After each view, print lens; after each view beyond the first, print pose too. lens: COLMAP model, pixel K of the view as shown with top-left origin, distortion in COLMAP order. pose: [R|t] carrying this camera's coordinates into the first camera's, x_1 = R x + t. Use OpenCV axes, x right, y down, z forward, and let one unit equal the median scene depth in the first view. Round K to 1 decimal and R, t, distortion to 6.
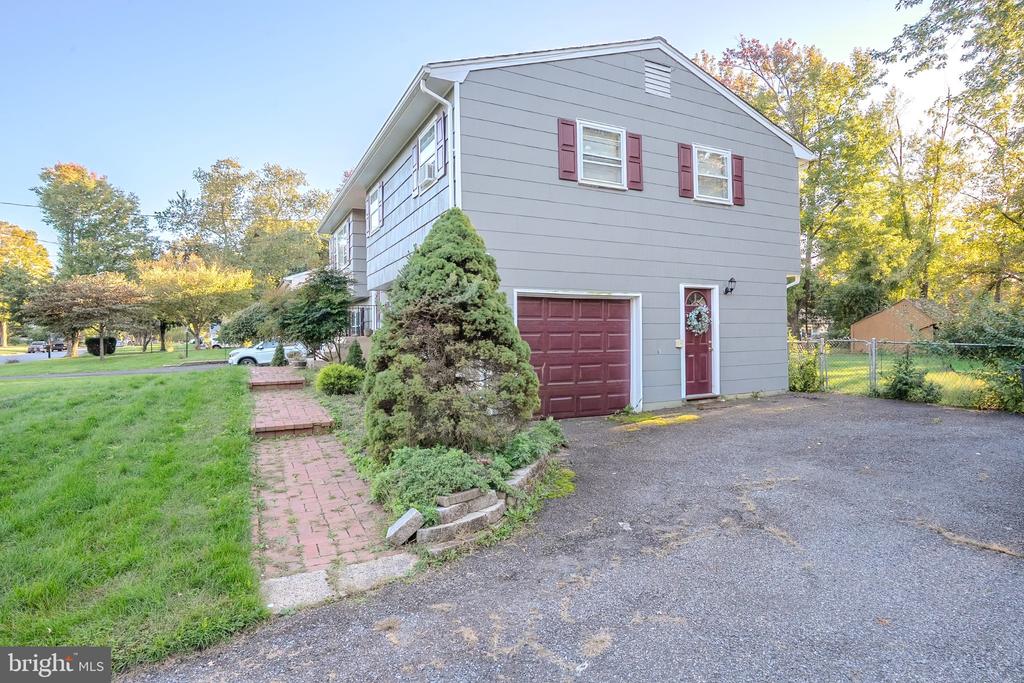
lens RADIAL K [[534.3, 0, 519.1], [0, 534.3, 336.8], [0, 0, 1]] dist [-0.020427, 0.002606]
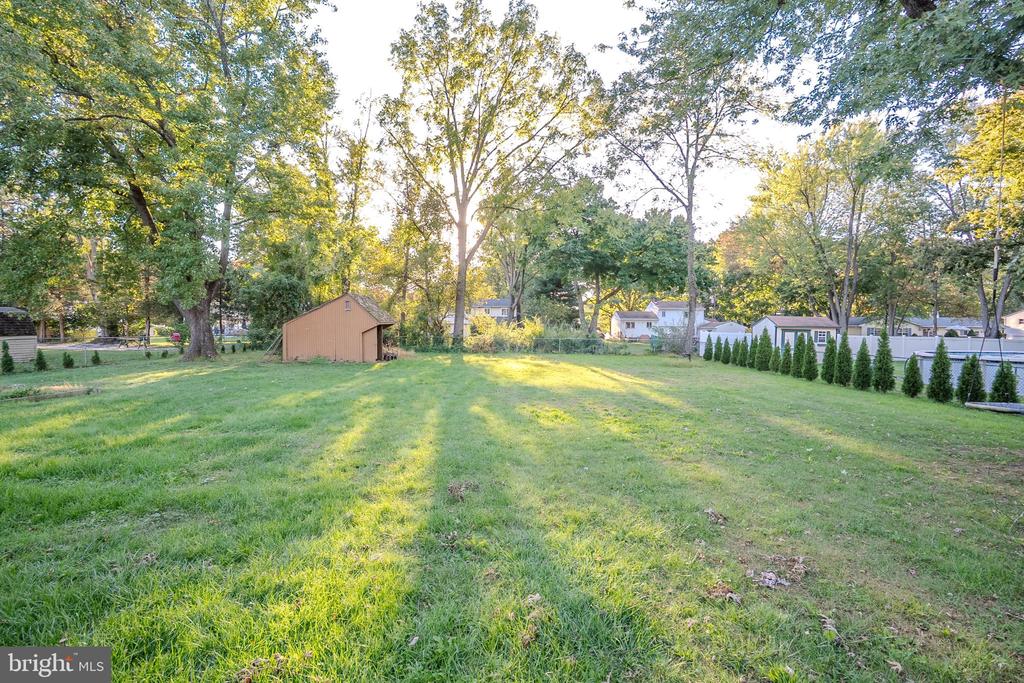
lens RADIAL K [[469.6, 0, 513.5], [0, 469.6, 340.6], [0, 0, 1]] dist [-0.046832, 0.013688]
pose [[0.487110, -0.012487, 0.873251, 0.213375], [-0.005320, 0.999837, 0.017265, -0.011260], [-0.873324, -0.013056, 0.486964, 0.397272]]
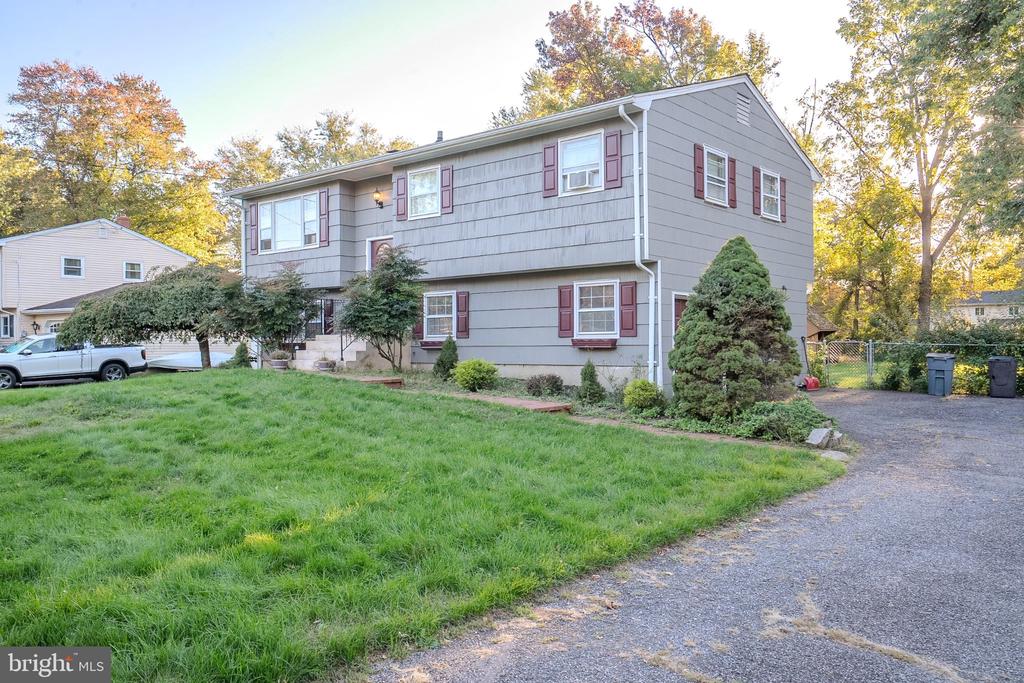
lens RADIAL K [[822.8, 0, 506.4], [0, 822.8, 338.9], [0, 0, 1]] dist [0.007100, 0.003295]
pose [[0.918824, 0.012239, 0.394478, -0.306627], [-0.008183, 0.999895, -0.011961, 0.010976], [-0.394583, 0.007762, 0.918827, -0.144348]]
